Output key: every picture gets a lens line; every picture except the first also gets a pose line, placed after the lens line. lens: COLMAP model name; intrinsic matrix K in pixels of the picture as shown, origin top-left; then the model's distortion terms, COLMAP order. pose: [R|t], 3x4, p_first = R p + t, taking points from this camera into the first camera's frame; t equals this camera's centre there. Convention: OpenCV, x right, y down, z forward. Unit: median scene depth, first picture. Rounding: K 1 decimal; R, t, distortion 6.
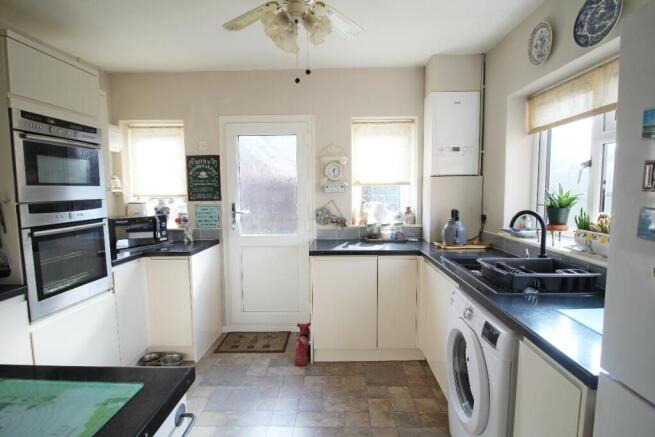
lens RADIAL K [[305.0, 0, 331.3], [0, 305.0, 219.6], [0, 0, 1]] dist [-0.005348, -0.009281]
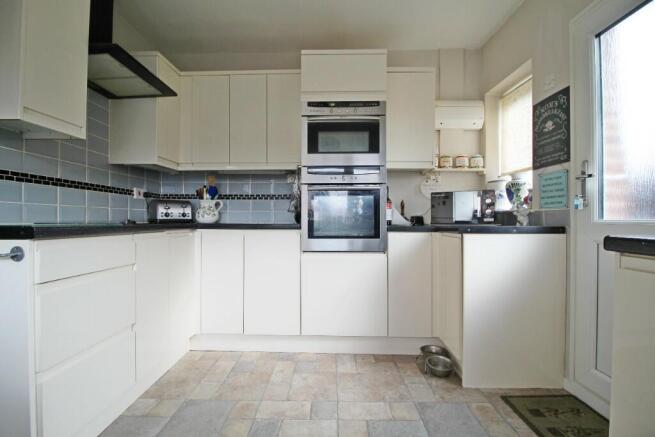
lens RADIAL K [[305.0, 0, 332.9], [0, 305.0, 215.1], [0, 0, 1]] dist [-0.005348, -0.009281]
pose [[0.038181, 0.004301, -0.999262, 0.218271], [-0.082927, 0.996555, 0.001121, 0.083414], [0.995824, 0.082823, 0.038406, 0.560049]]
